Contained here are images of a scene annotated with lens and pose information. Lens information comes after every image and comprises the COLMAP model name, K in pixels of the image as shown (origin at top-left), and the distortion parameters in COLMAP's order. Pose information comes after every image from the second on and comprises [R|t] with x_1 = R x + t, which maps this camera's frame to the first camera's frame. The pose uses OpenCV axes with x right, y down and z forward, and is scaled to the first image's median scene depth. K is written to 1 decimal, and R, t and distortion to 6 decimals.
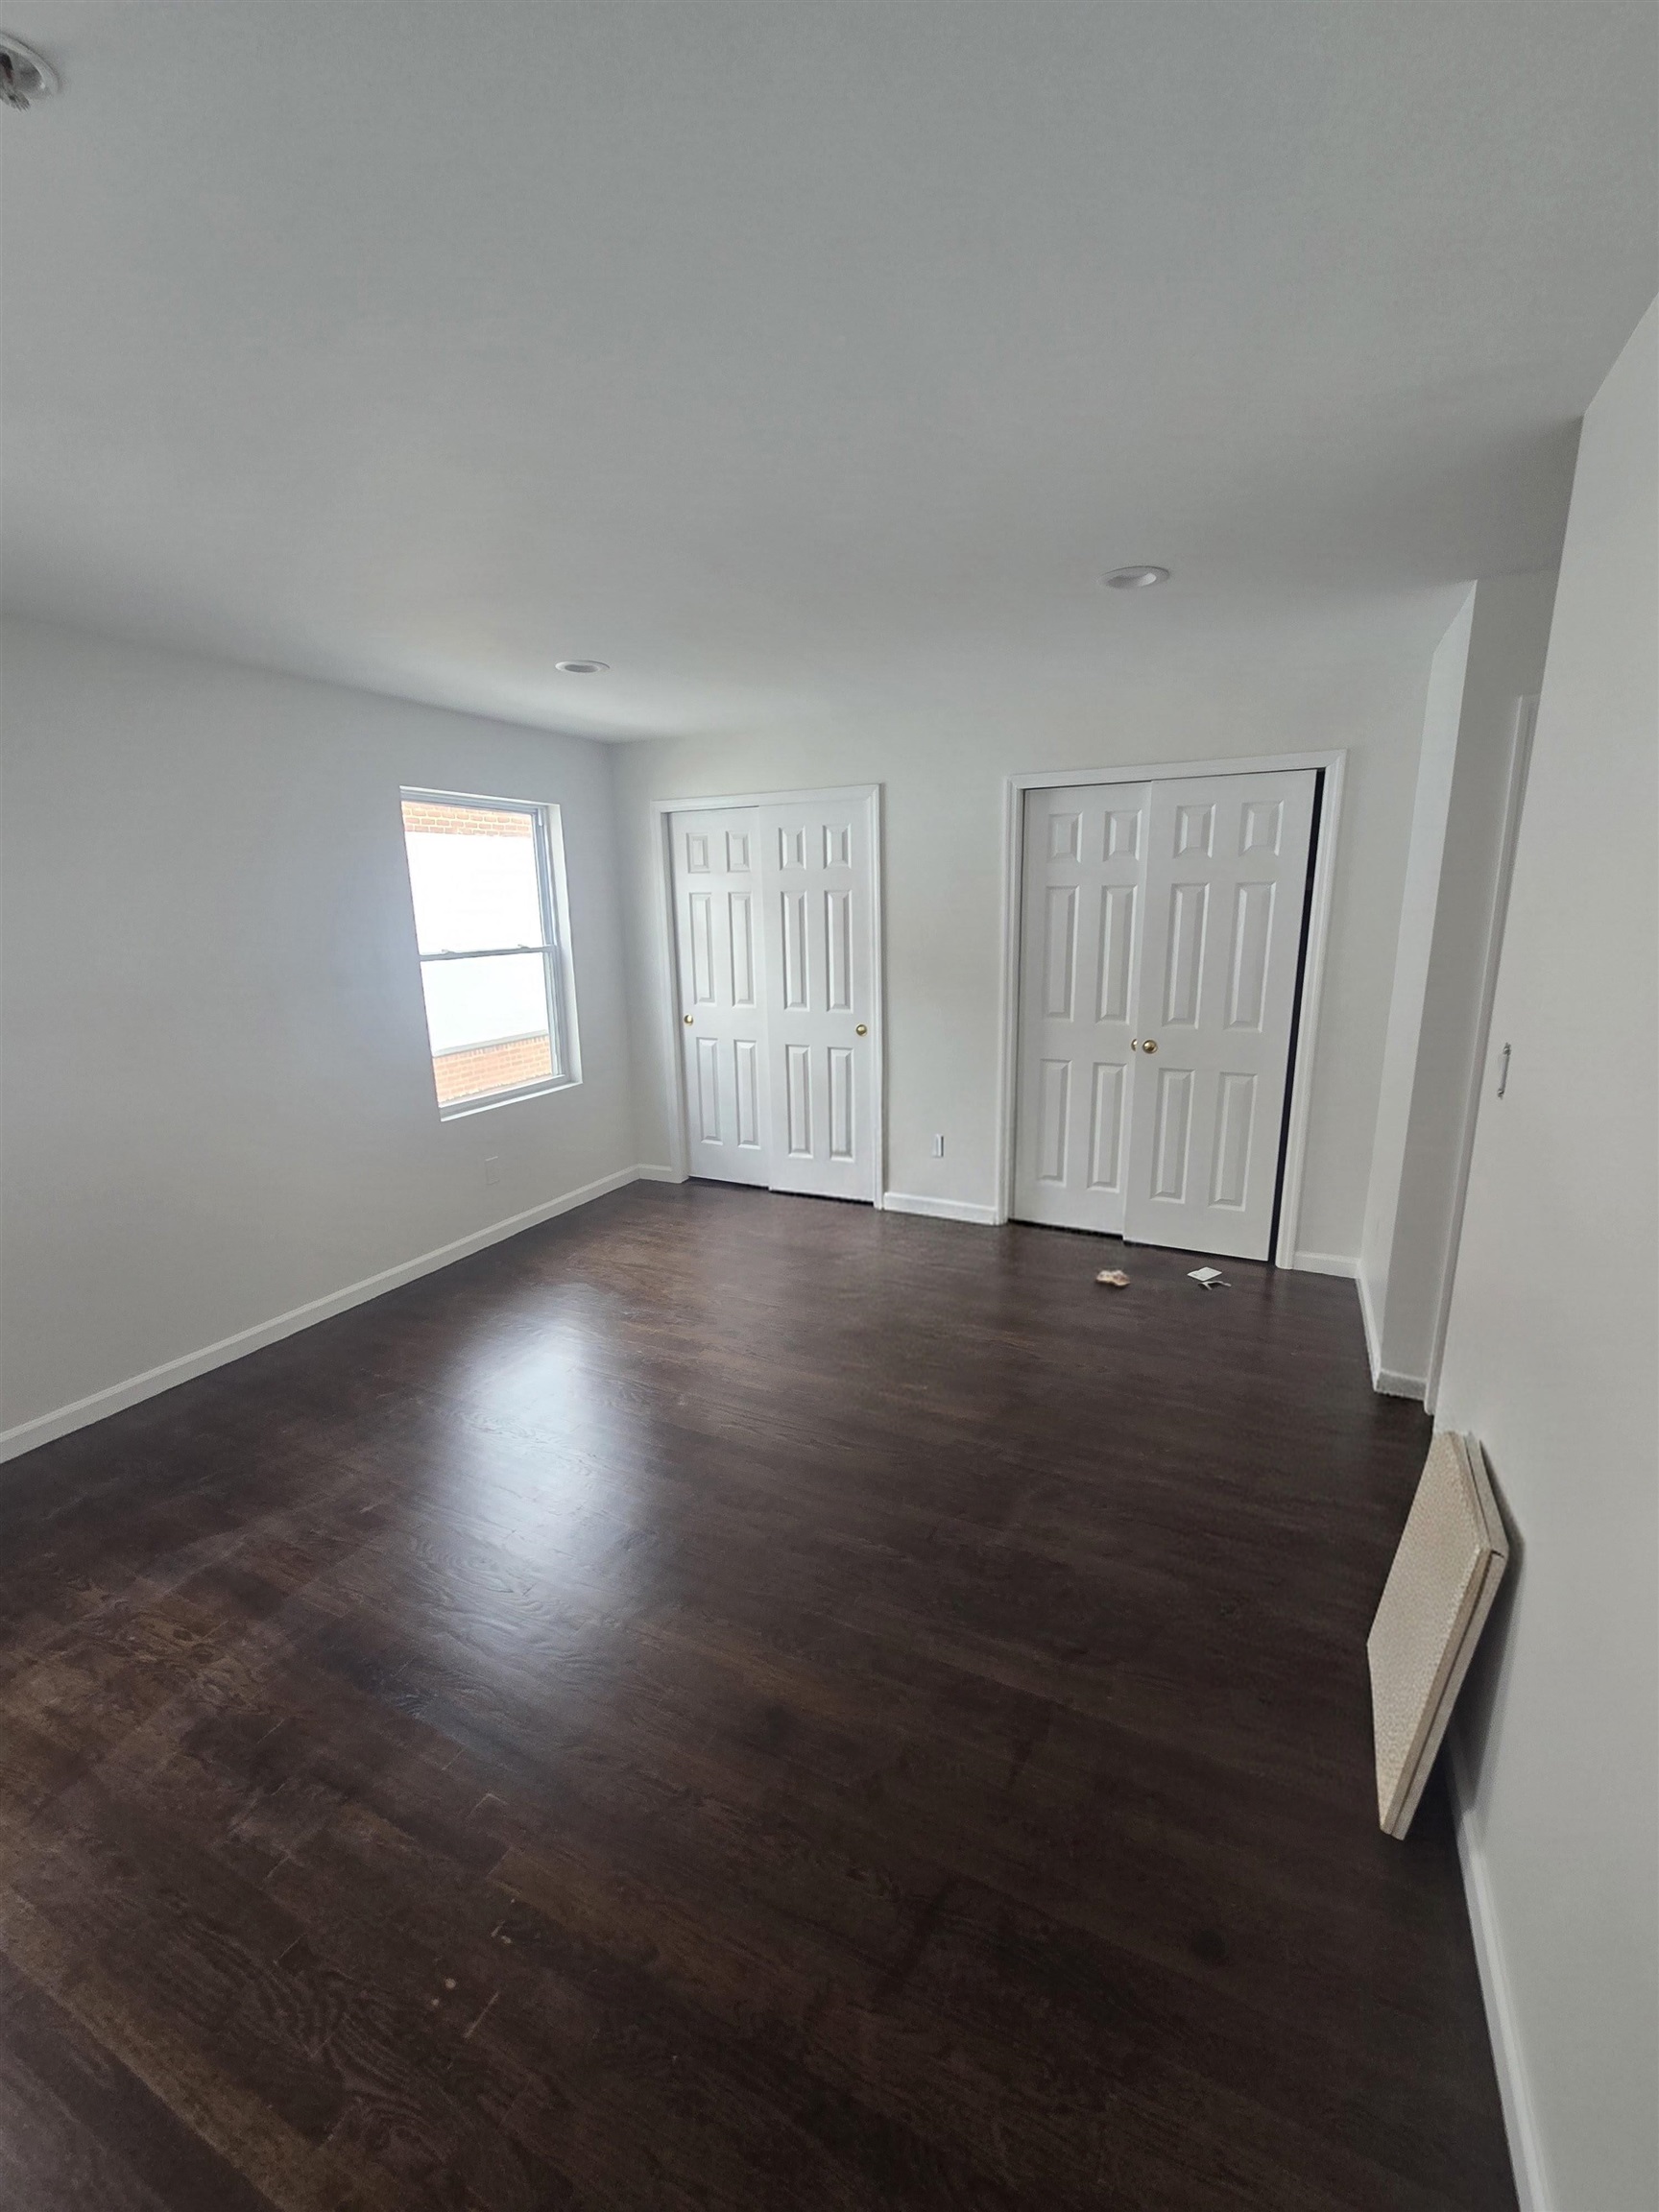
lens RADIAL K [[891.9, 0, 829.5], [0, 891.9, 1106.0], [0, 0, 1]] dist [0.000801, 0.000763]
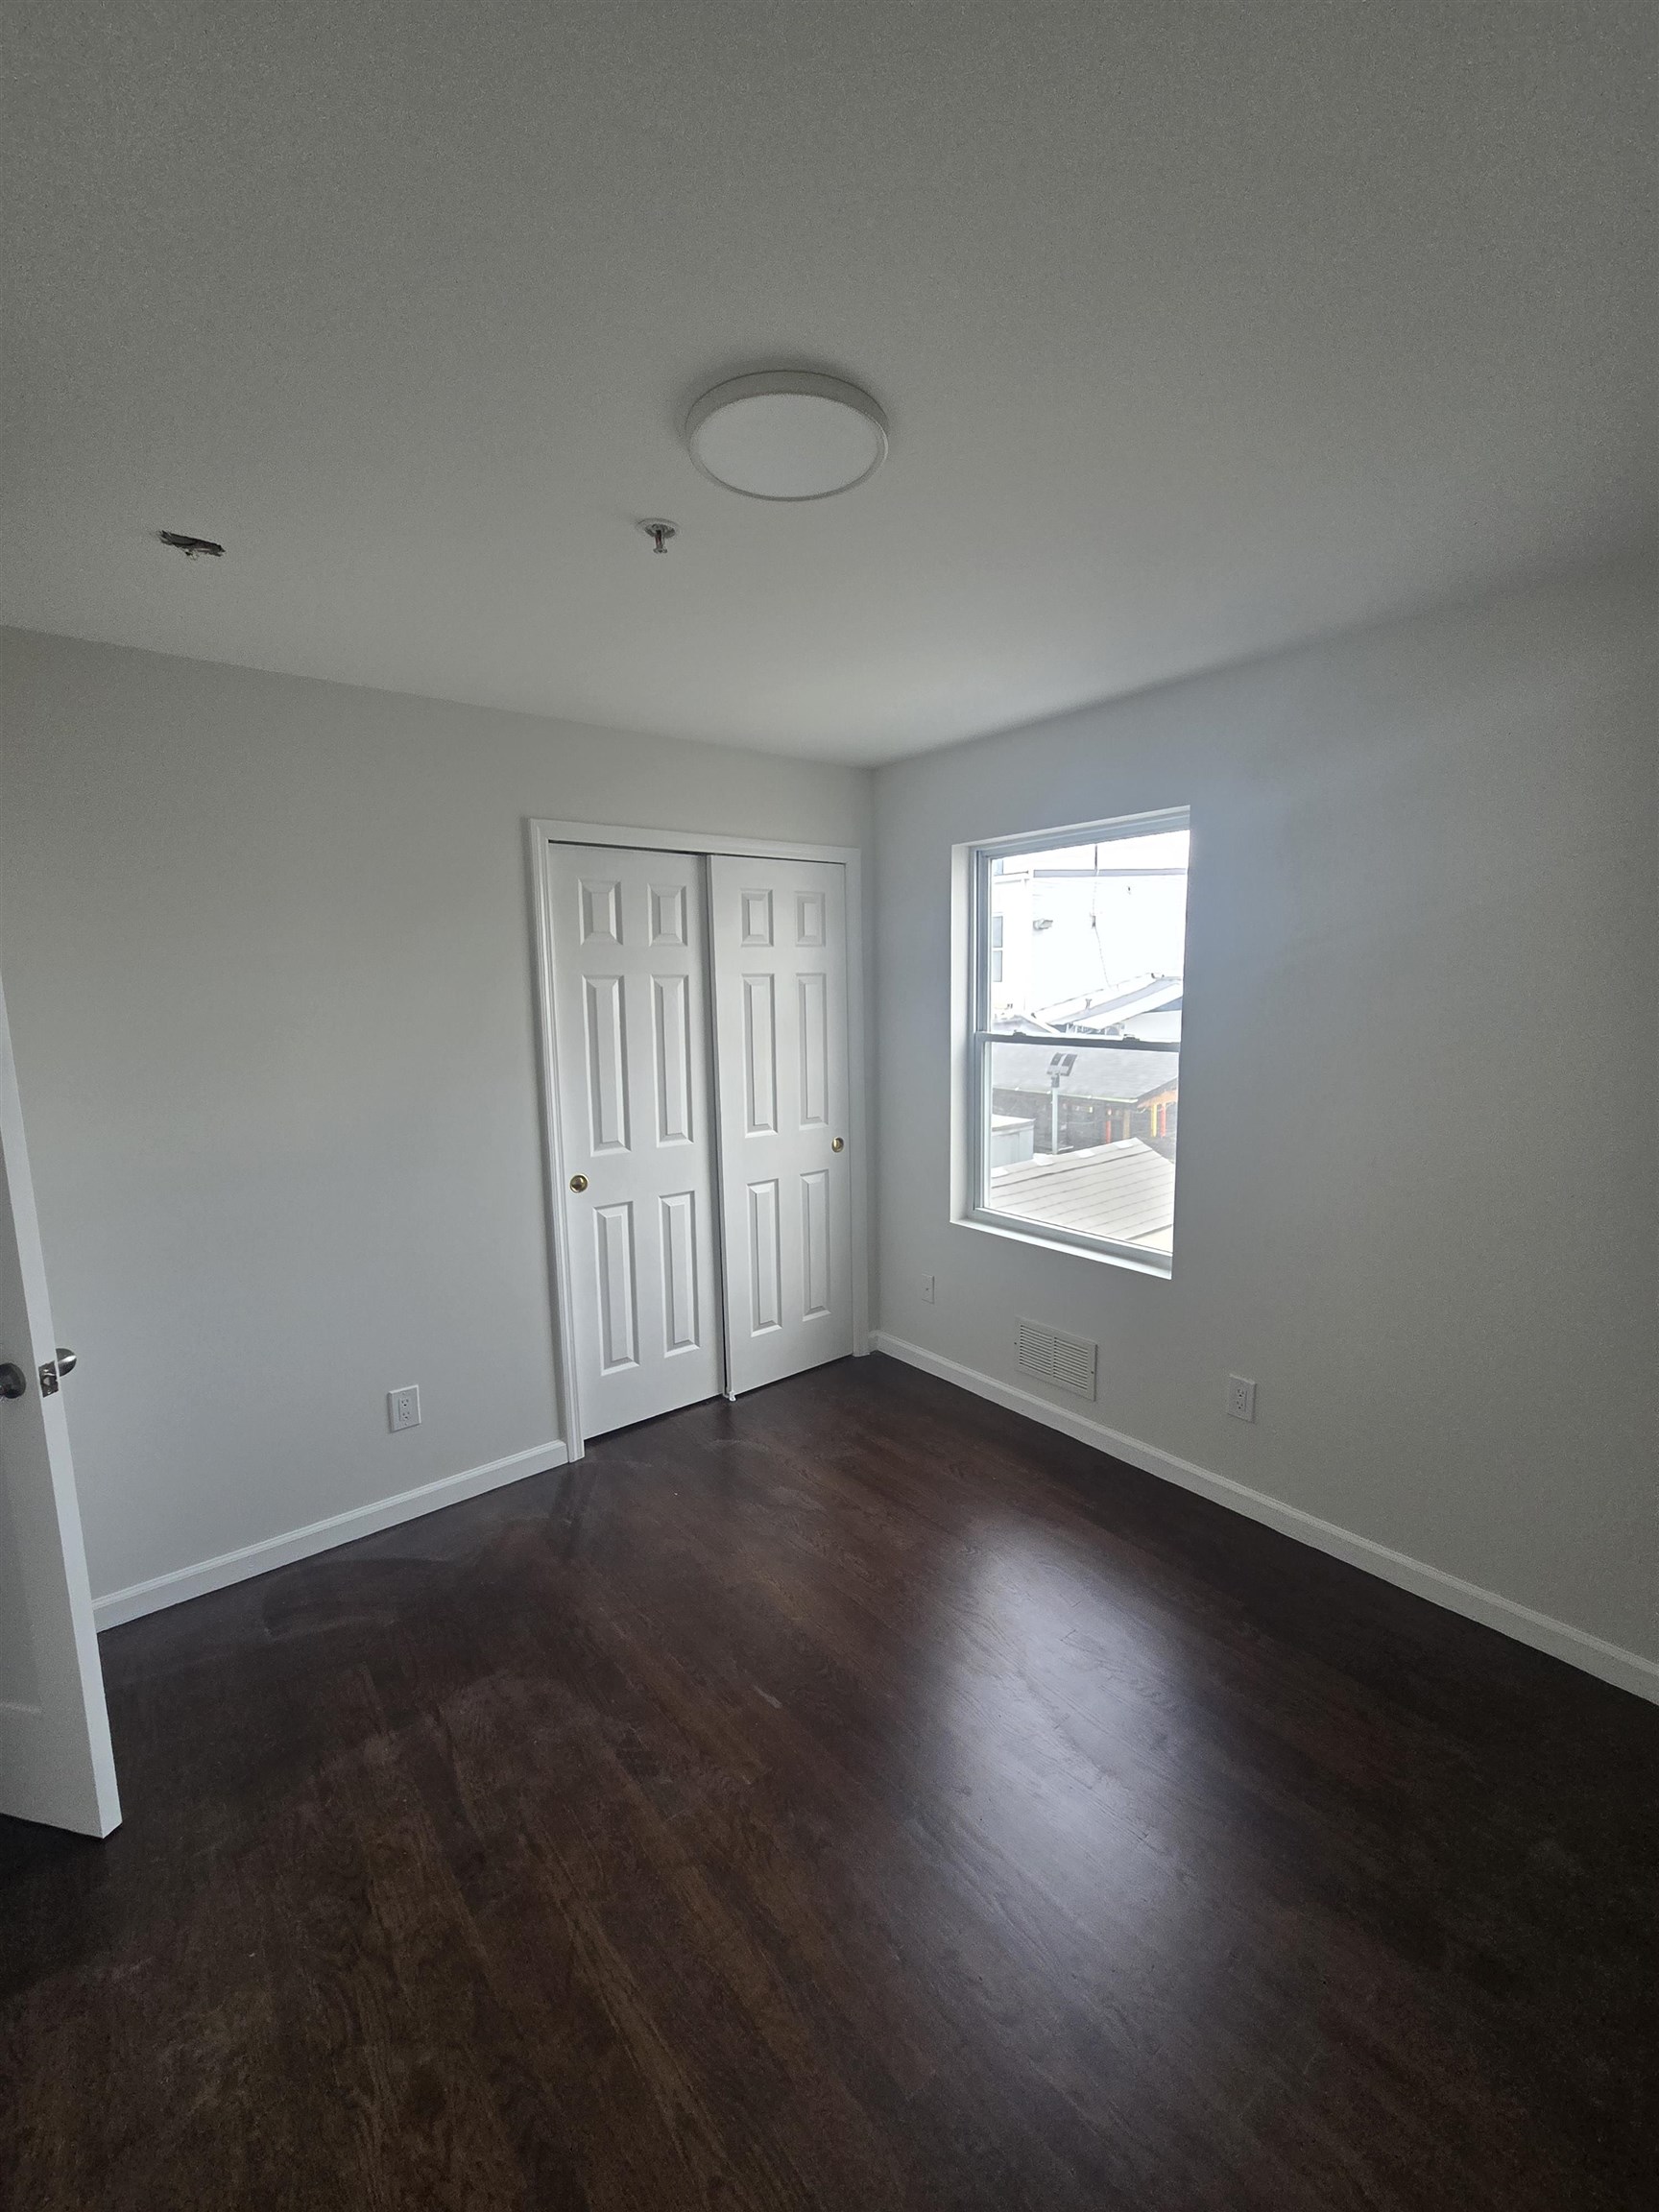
lens RADIAL K [[891.9, 0, 829.5], [0, 891.9, 1106.0], [0, 0, 1]] dist [0.000801, 0.000763]
pose [[-0.402431, 0.157919, -0.901727, 0.345549], [-0.177778, 0.952775, 0.246200, -0.253352], [0.898022, 0.259386, -0.355352, 1.044231]]
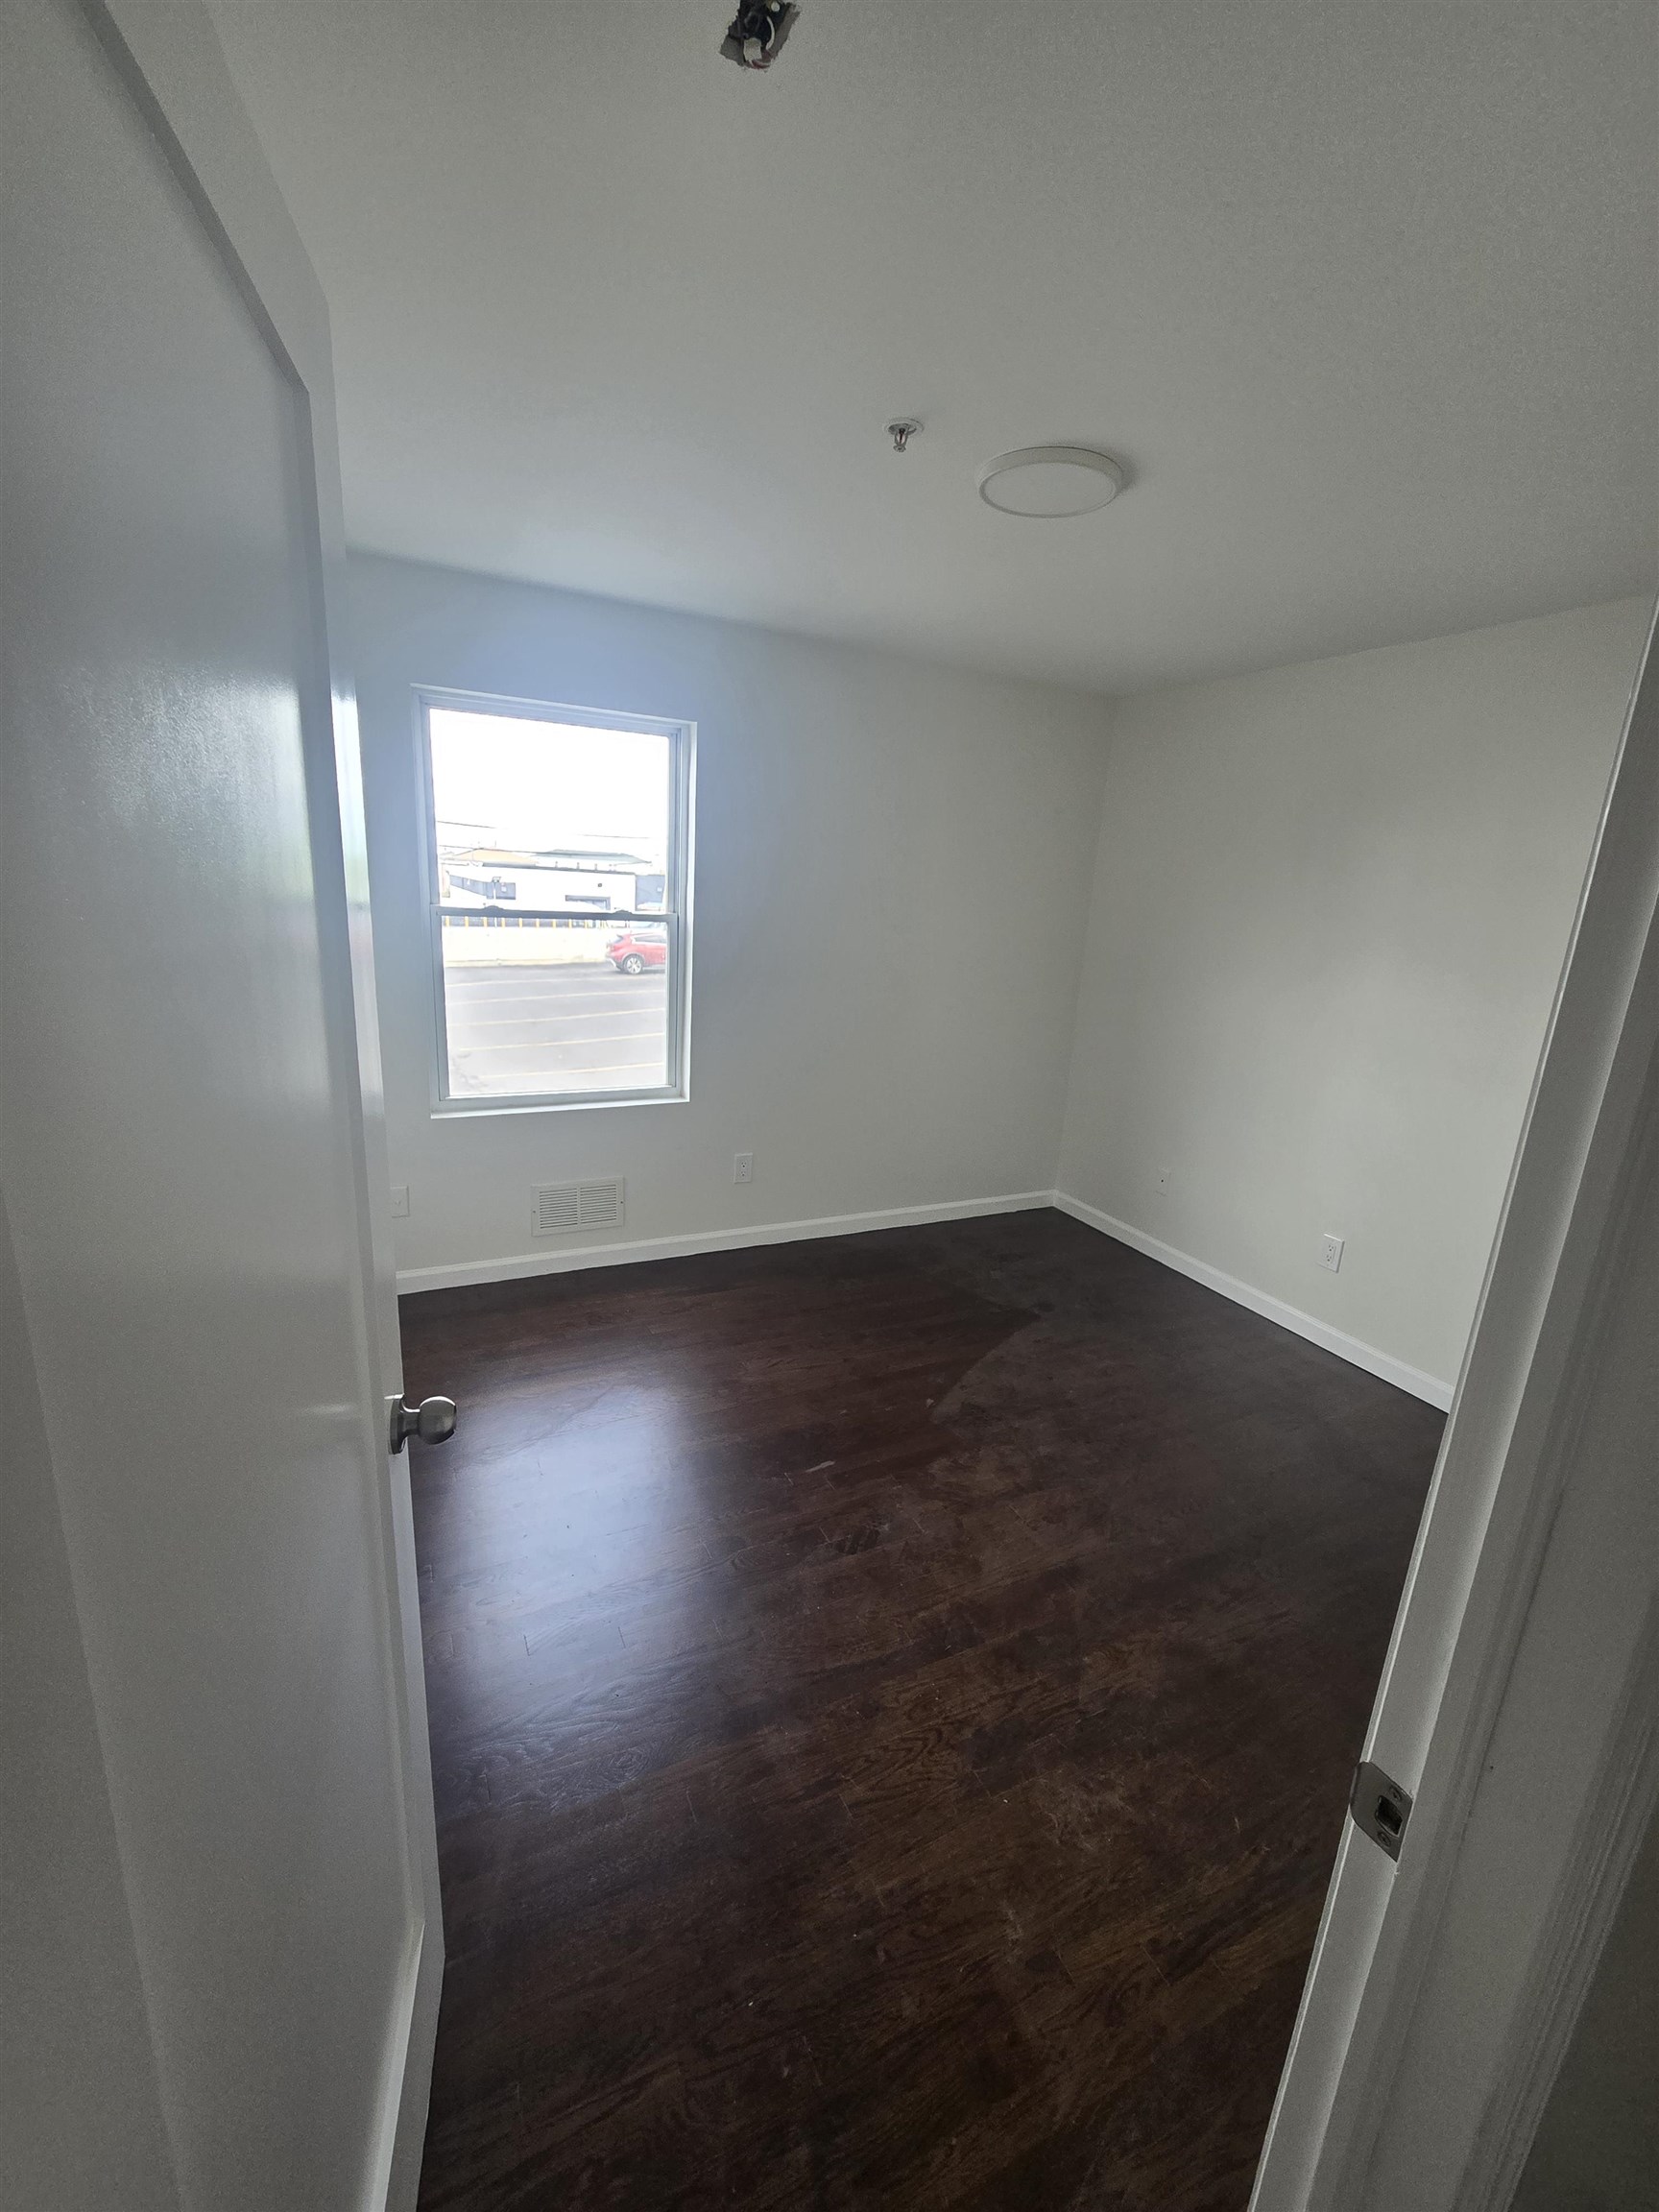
lens RADIAL K [[891.9, 0, 829.5], [0, 891.9, 1106.0], [0, 0, 1]] dist [0.000801, 0.000763]
pose [[0.786468, 0.220168, -0.577056, 0.272744], [-0.207469, 0.974191, 0.088931, -0.121967], [0.581742, 0.049780, 0.811849, 0.492839]]
